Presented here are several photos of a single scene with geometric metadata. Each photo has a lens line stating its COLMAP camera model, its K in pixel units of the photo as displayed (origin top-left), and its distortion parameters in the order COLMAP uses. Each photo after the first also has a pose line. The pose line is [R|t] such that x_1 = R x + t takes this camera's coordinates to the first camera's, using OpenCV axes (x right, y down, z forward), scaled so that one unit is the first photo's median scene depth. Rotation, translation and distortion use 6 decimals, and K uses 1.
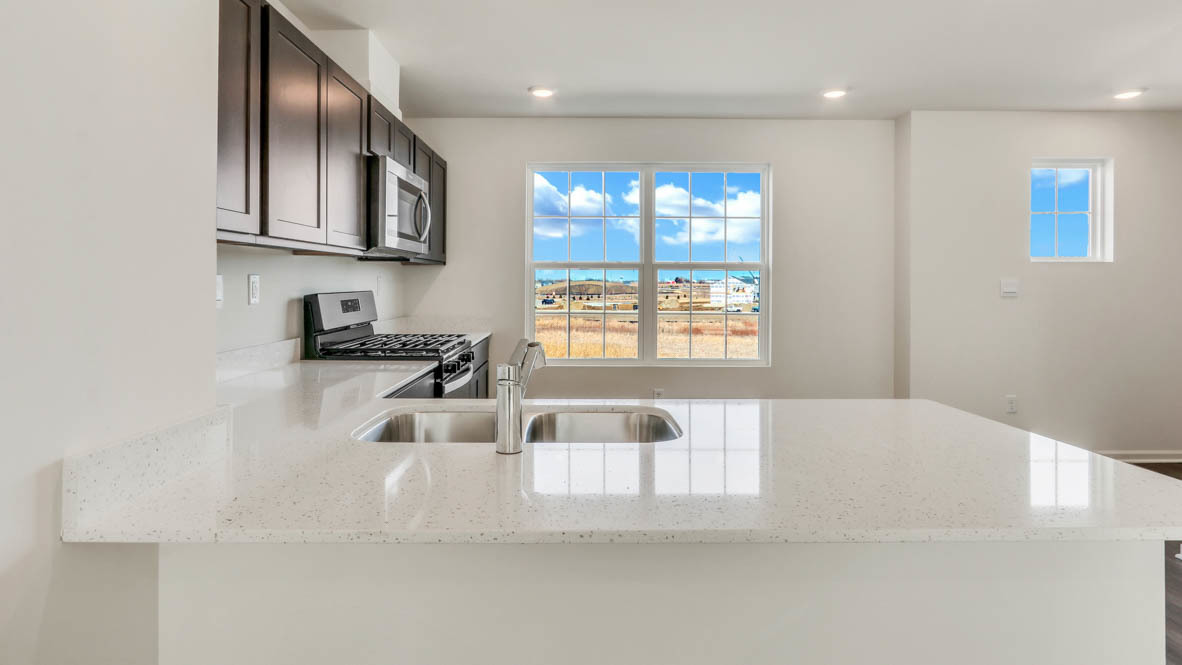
lens RADIAL K [[593.3, 0, 591.0], [0, 593.3, 332.5], [0, 0, 1]] dist [-0.057154, 0.000082]
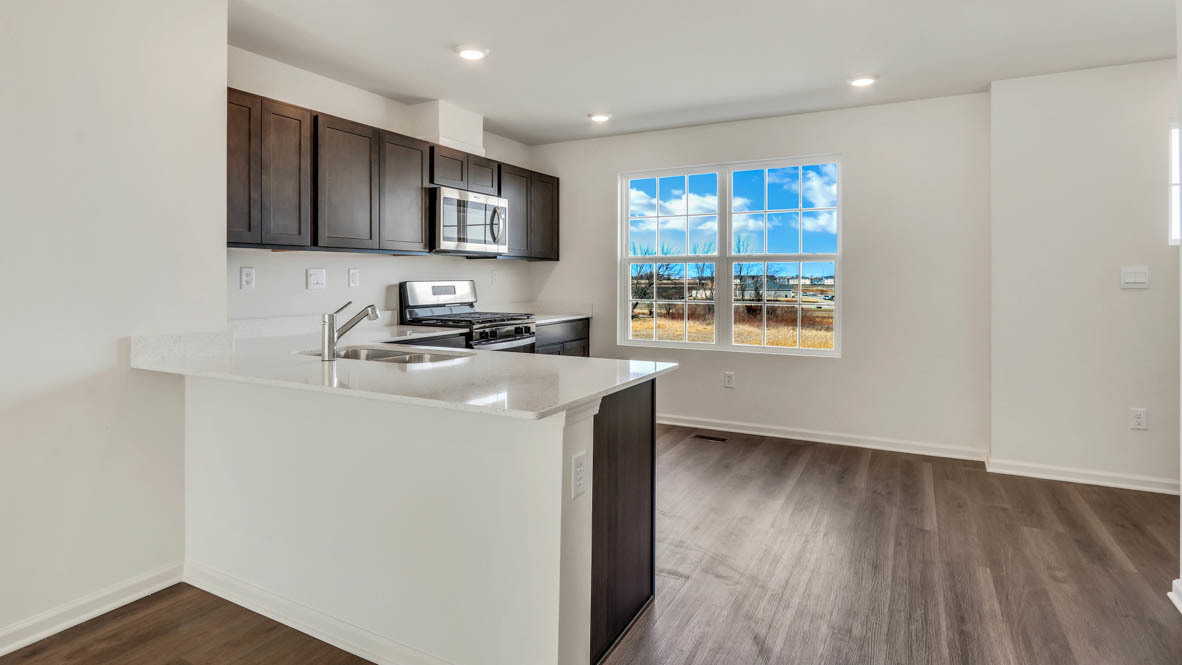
lens RADIAL K [[593.3, 0, 591.0], [0, 593.3, 332.5], [0, 0, 1]] dist [-0.057154, 0.000082]
pose [[0.880751, 0.039385, -0.471940, 0.595924], [-0.036417, 0.999218, 0.015426, 0.021525], [0.472178, 0.003600, 0.881496, -0.098080]]
